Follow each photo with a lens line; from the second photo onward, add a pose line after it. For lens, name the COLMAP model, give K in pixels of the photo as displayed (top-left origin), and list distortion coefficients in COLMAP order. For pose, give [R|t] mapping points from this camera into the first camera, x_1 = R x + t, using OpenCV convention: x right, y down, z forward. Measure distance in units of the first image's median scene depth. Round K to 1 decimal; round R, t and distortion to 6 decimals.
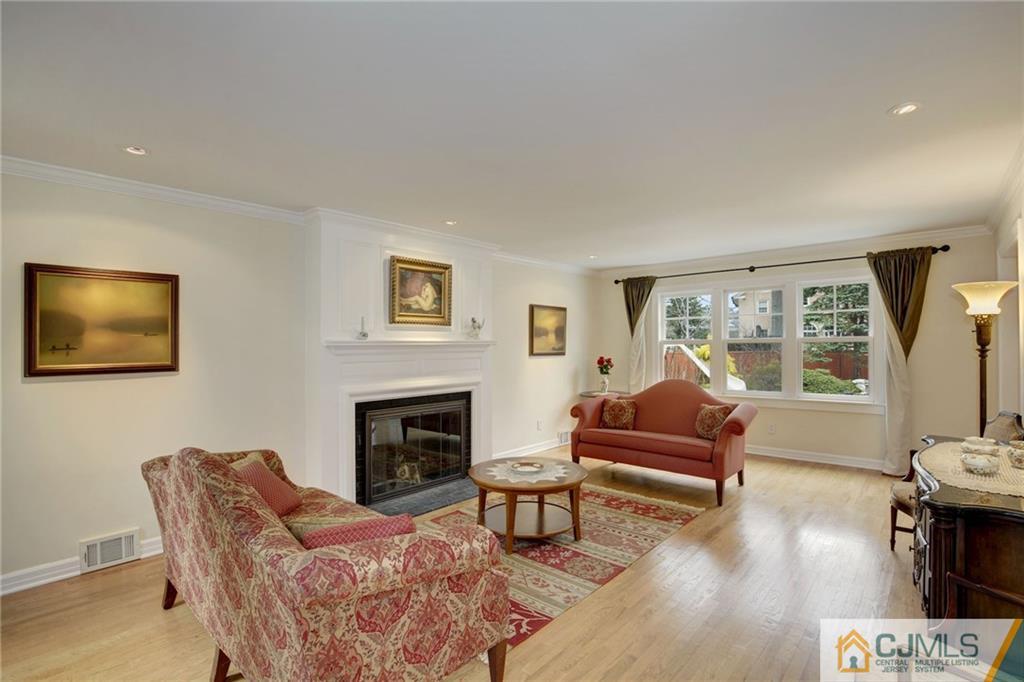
lens RADIAL K [[470.4, 0, 508.9], [0, 470.4, 340.9], [0, 0, 1]] dist [-0.010198, 0.001987]
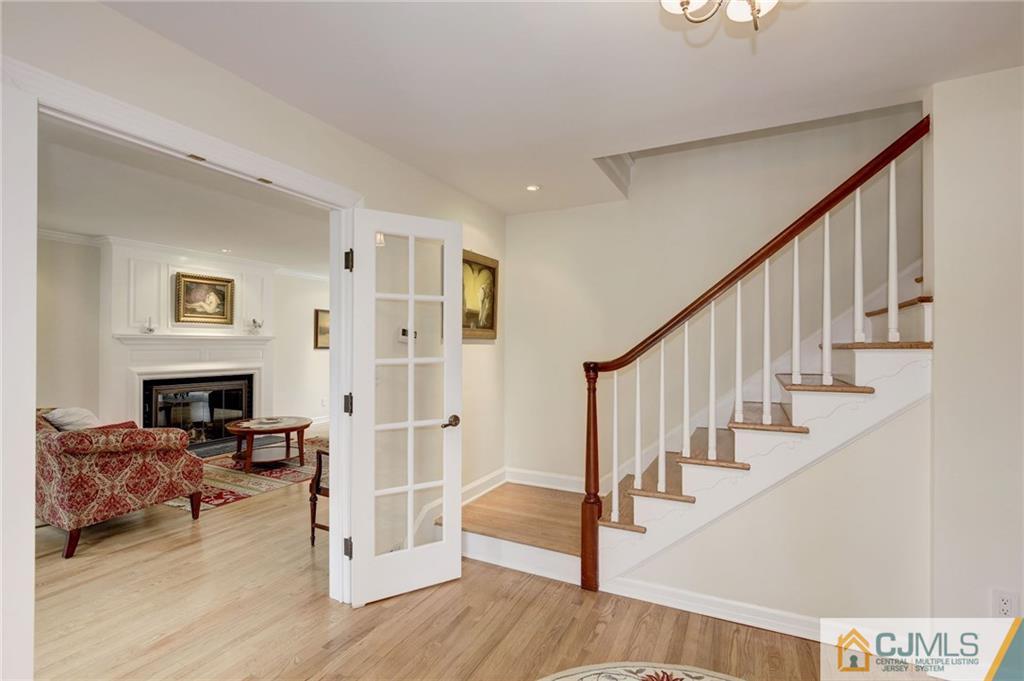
lens RADIAL K [[470.4, 0, 510.1], [0, 470.4, 341.4], [0, 0, 1]] dist [-0.010198, 0.001987]
pose [[0.970100, 0.011129, 0.242450, 0.350528], [-0.011253, 0.999936, -0.000871, 0.008769], [-0.242444, -0.001883, 0.970164, -0.535797]]
